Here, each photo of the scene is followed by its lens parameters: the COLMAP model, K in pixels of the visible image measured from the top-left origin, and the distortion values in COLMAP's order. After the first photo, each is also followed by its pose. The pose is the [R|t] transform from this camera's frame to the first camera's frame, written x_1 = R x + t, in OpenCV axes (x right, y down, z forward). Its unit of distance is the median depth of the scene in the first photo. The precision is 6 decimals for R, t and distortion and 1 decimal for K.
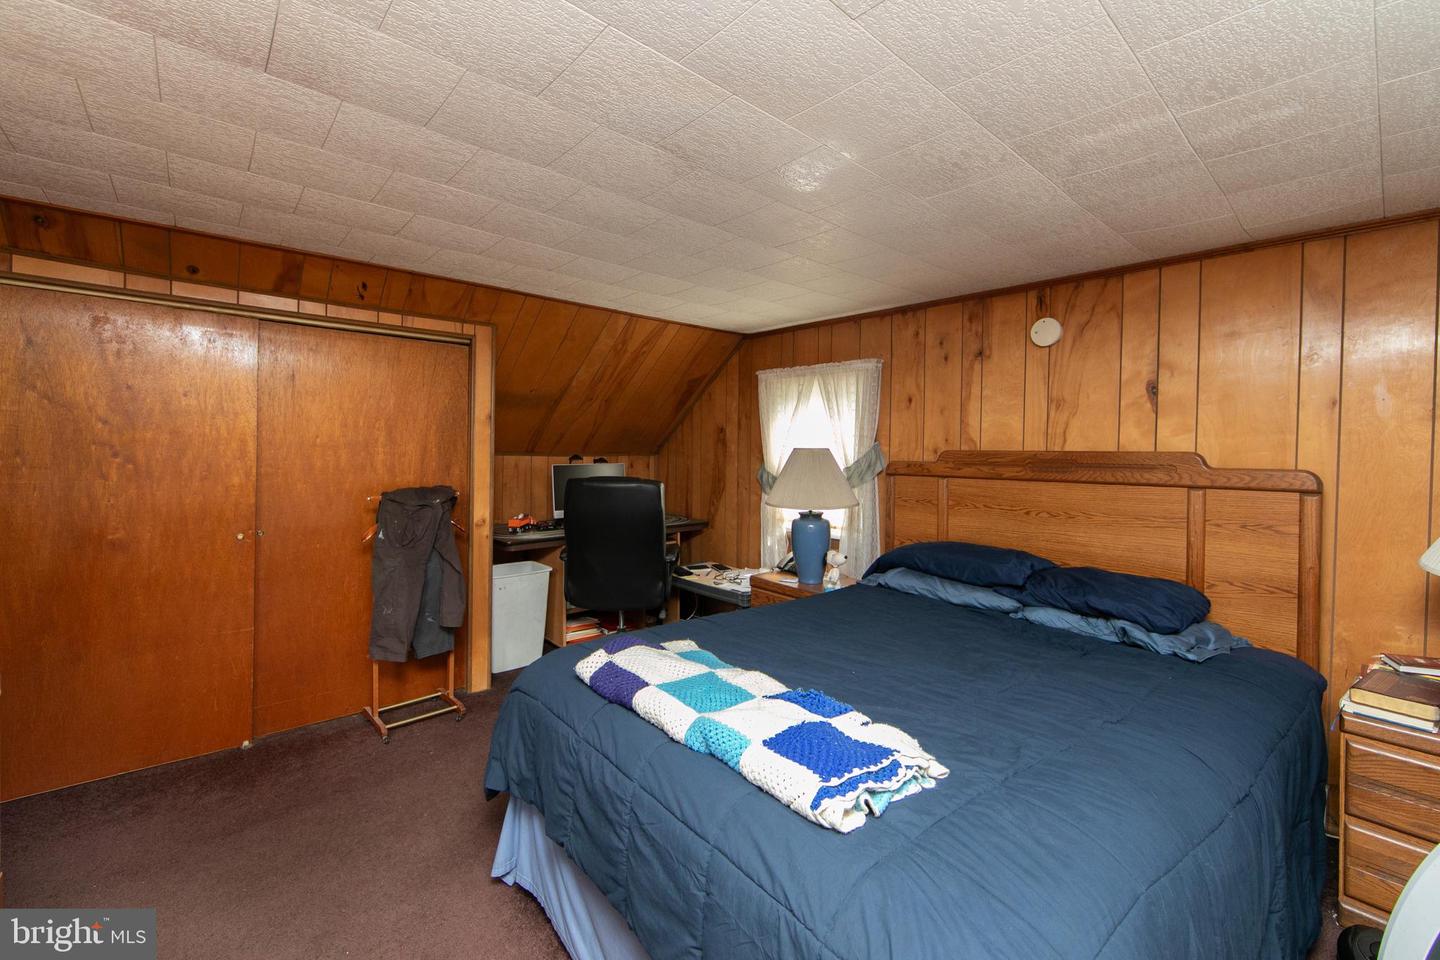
lens RADIAL K [[592.0, 0, 710.5], [0, 592.0, 459.2], [0, 0, 1]] dist [-0.000207, -0.000917]
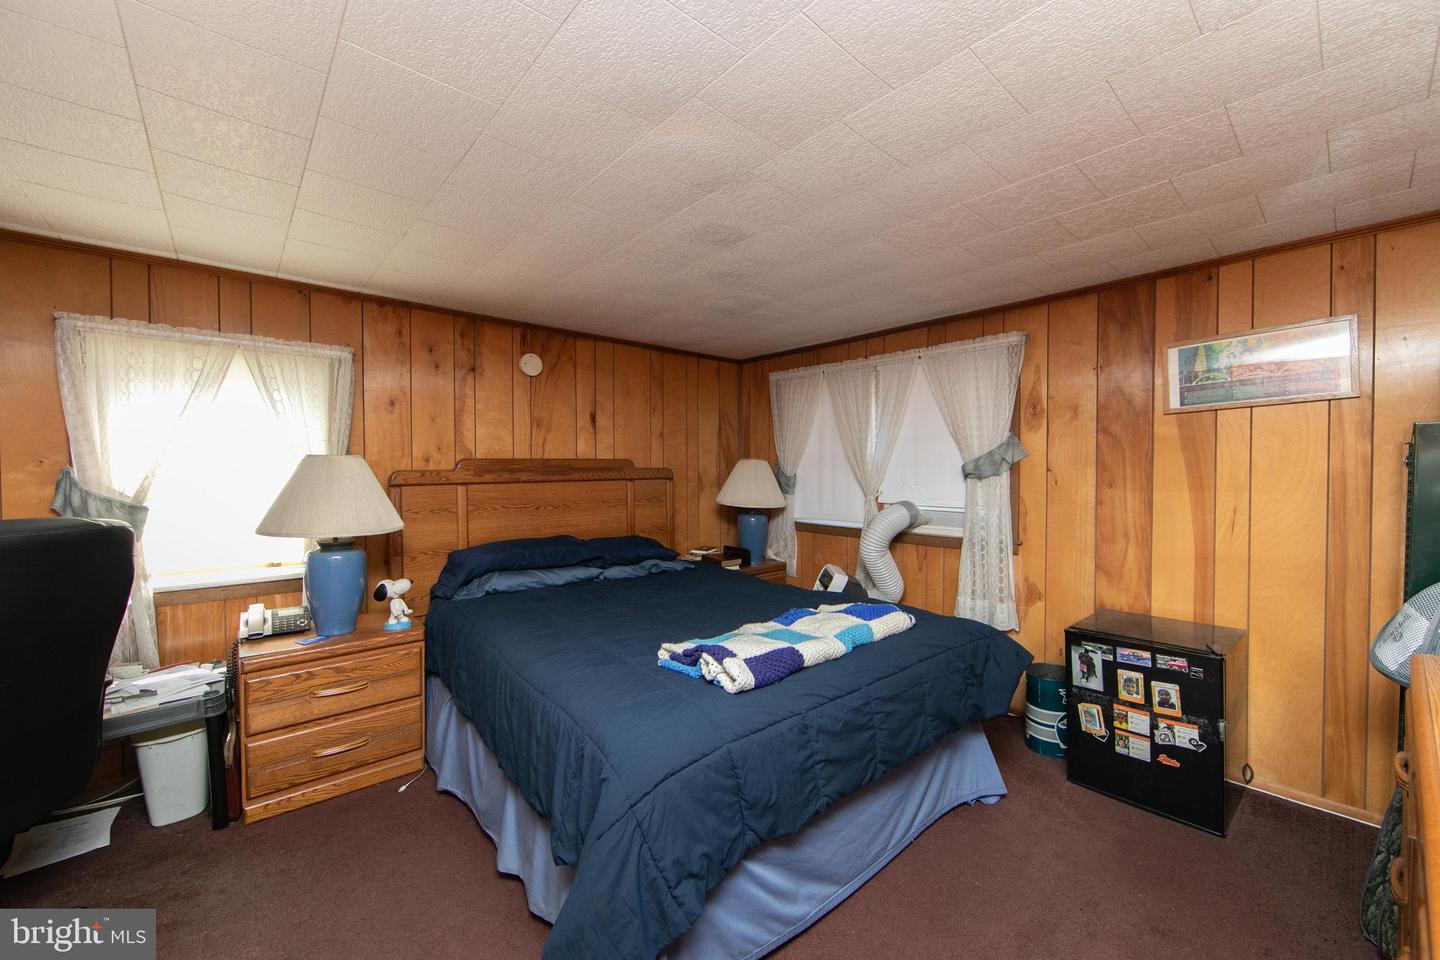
lens RADIAL K [[570.5, 0, 726.9], [0, 570.5, 477.7], [0, 0, 1]] dist [-0.000554, -0.000156]
pose [[-0.010159, -0.031547, 0.999451, -0.594553], [0.020893, 0.999277, 0.031754, -0.003229], [-0.999730, 0.021204, -0.009493, 0.534713]]
